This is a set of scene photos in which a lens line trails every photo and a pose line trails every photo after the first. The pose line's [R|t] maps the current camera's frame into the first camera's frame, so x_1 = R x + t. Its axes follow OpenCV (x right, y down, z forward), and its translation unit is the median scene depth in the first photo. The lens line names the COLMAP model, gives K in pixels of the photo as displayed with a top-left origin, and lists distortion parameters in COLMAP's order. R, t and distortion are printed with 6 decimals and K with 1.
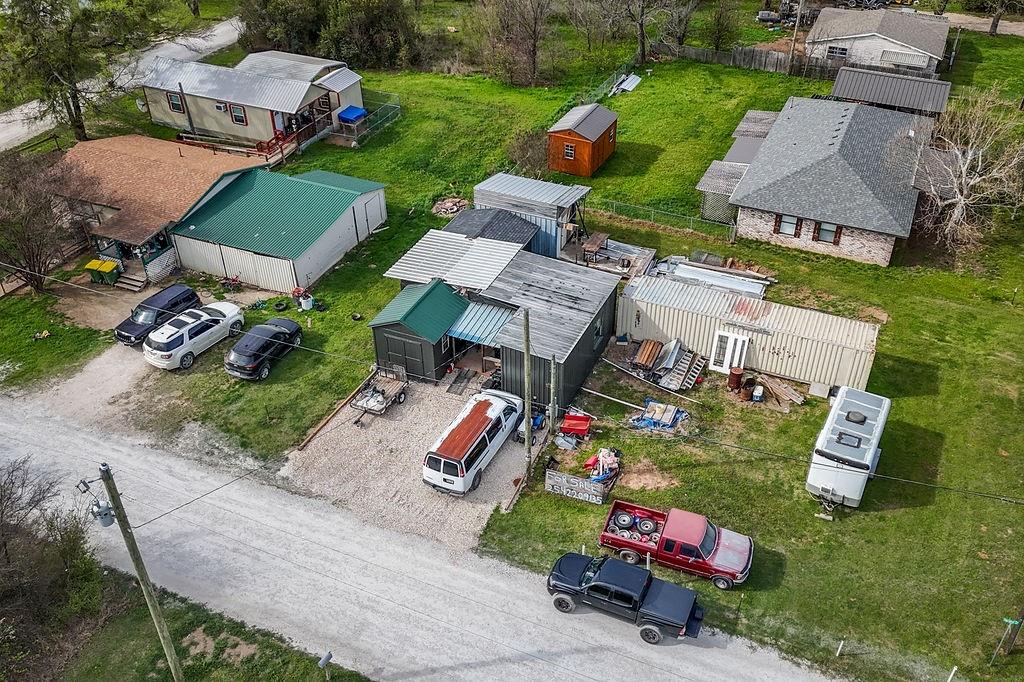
lens RADIAL K [[906.0, 0, 559.5], [0, 906.0, 328.1], [0, 0, 1]] dist [0.085653, -0.111782]
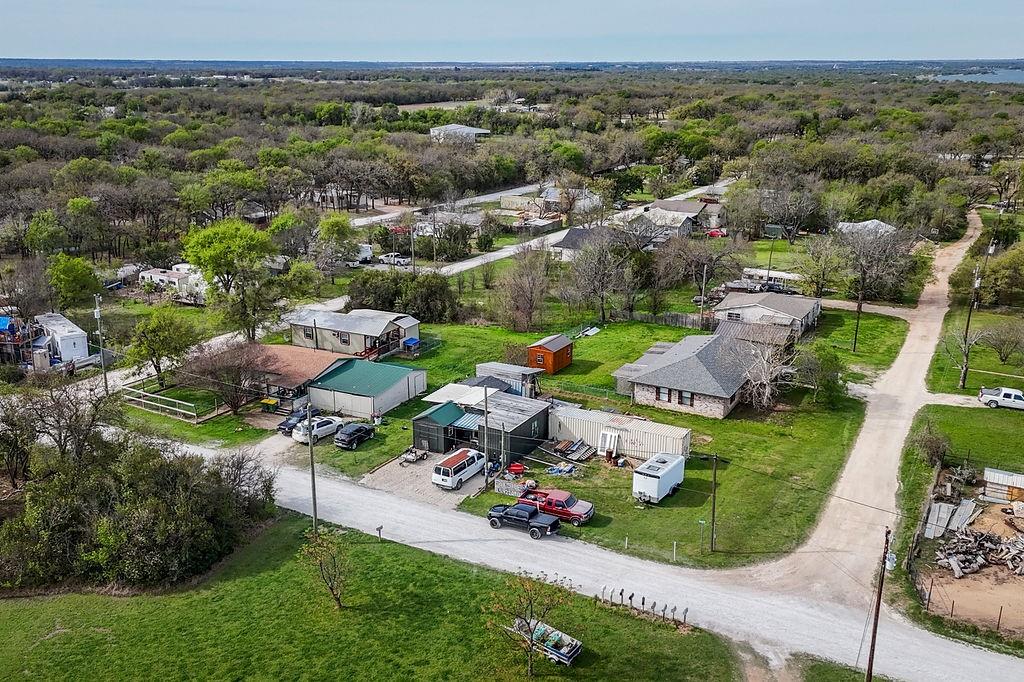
lens RADIAL K [[925.3, 0, 508.4], [0, 925.3, 305.9], [0, 0, 1]] dist [0.099741, -0.120199]
pose [[0.993543, 0.009072, -0.113096, 0.185330], [-0.049154, 0.932813, -0.356992, 0.411086], [0.102259, 0.360246, 0.927236, -0.762385]]
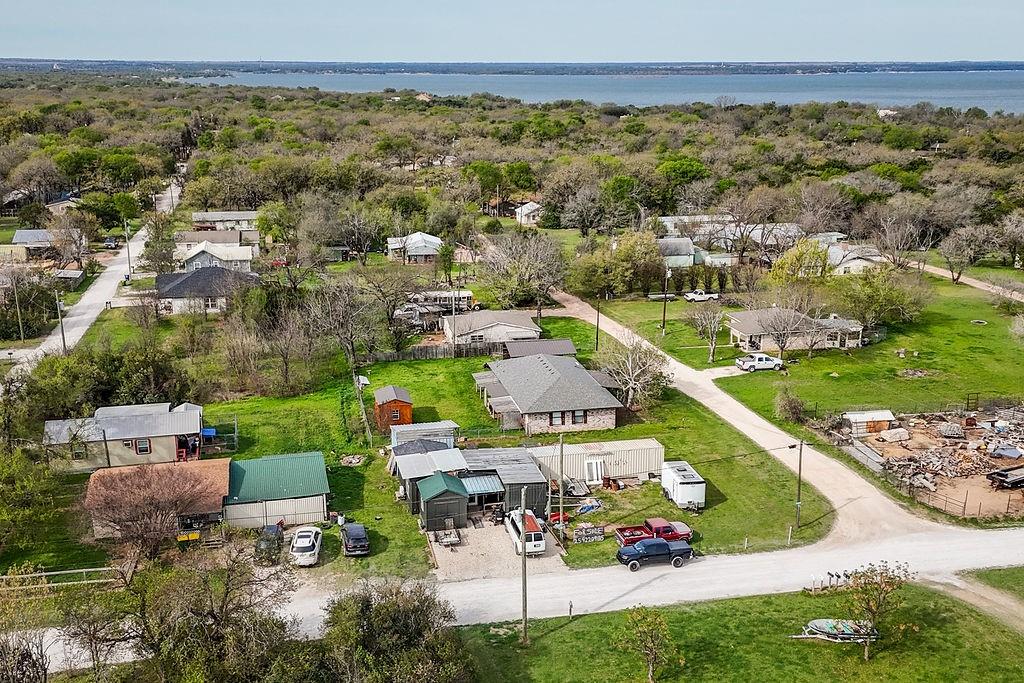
lens RADIAL K [[1043.9, 0, 498.0], [0, 1043.9, 340.8], [0, 0, 1]] dist [0.135518, -0.216048]
pose [[0.829494, -0.160905, 0.534836, -0.964219], [0.338311, 0.906687, -0.251920, 0.232948], [-0.444394, 0.389907, 0.806527, -0.625856]]
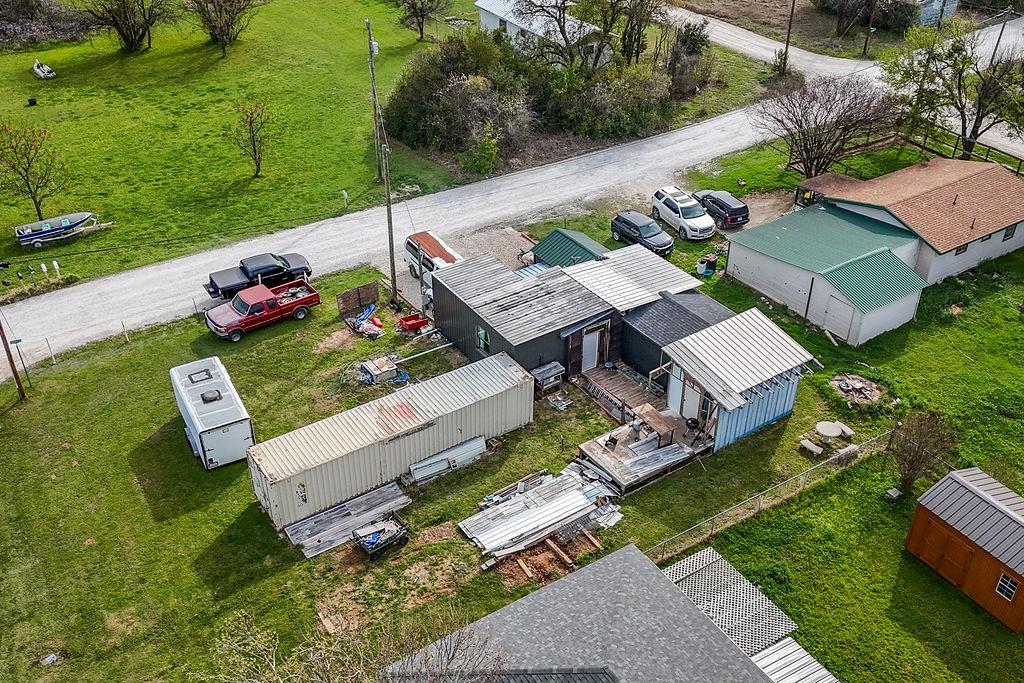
lens RADIAL K [[995.1, 0, 538.6], [0, 995.1, 365.0], [0, 0, 1]] dist [0.108525, -0.160951]
pose [[-0.552494, 0.455473, -0.698065, 0.732637], [-0.500100, 0.488862, 0.714783, -0.743989], [0.666821, 0.744015, -0.042311, 1.040803]]
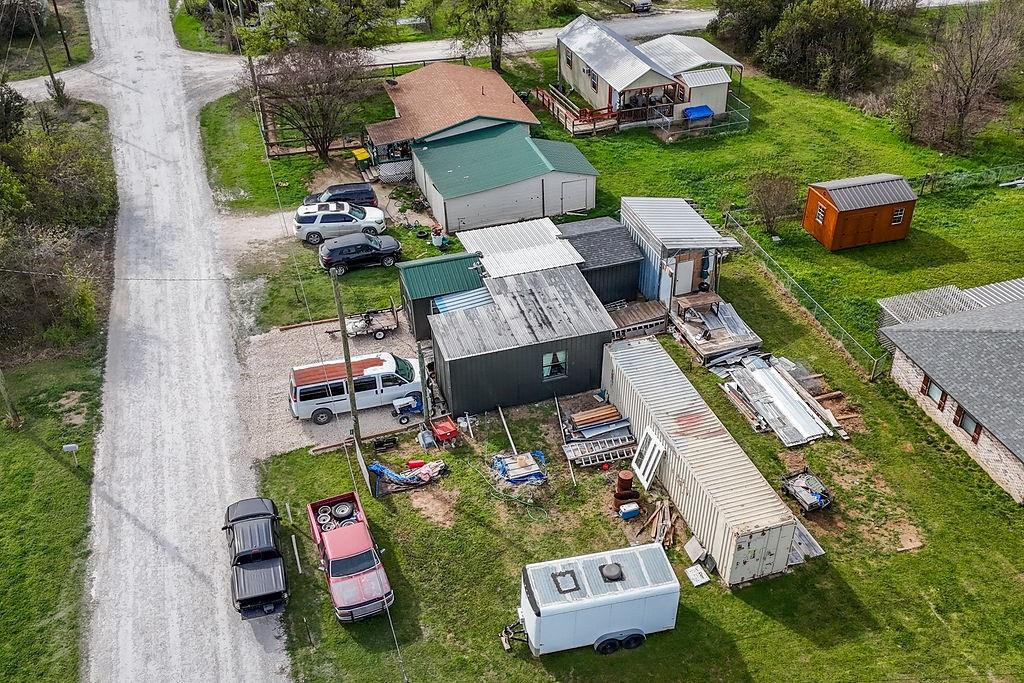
lens RADIAL K [[970.7, 0, 564.5], [0, 970.7, 341.5], [0, 0, 1]] dist [0.084466, -0.099266]
pose [[0.664274, 0.416320, -0.620820, 0.611967], [-0.425744, 0.893383, 0.143556, -0.154761], [0.614395, 0.168950, 0.770697, 0.230516]]
